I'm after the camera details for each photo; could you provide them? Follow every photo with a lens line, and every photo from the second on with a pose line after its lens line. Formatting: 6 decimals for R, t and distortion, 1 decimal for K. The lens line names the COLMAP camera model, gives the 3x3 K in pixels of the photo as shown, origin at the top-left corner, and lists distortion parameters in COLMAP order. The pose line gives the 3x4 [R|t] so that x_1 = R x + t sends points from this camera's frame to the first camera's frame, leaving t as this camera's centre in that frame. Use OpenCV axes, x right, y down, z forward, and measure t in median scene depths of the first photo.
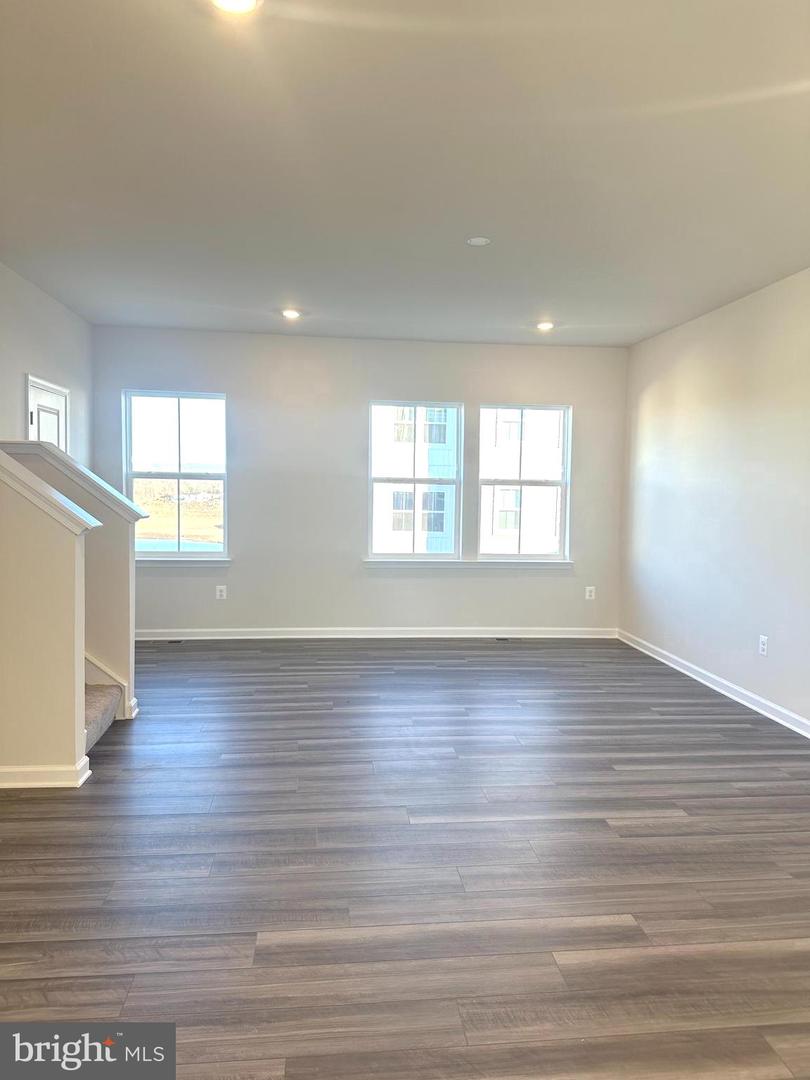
lens RADIAL K [[755.3, 0, 405.0], [0, 755.3, 540.0], [0, 0, 1]] dist [0.117963, -0.197436]
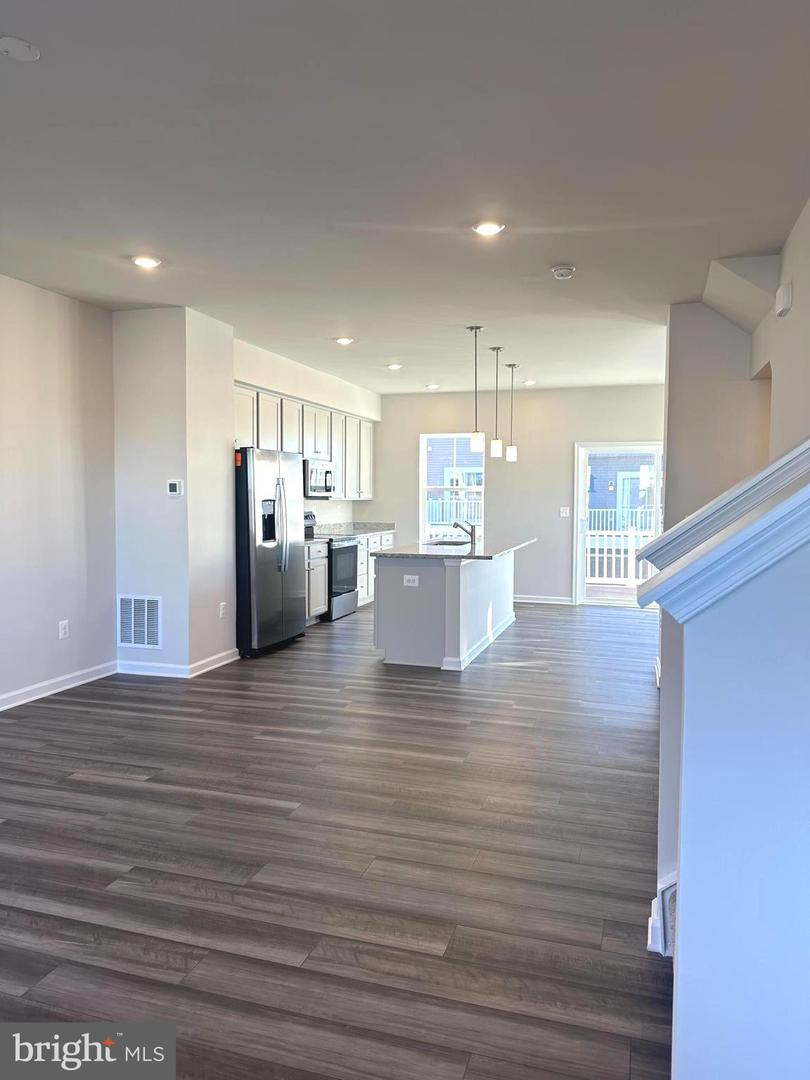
lens RADIAL K [[755.3, 0, 405.0], [0, 755.3, 540.0], [0, 0, 1]] dist [0.117963, -0.197436]
pose [[-0.916995, -0.043329, 0.396539, -0.530389], [0.008559, 0.991717, 0.128155, -0.128219], [-0.398807, 0.120912, -0.909029, 1.861455]]
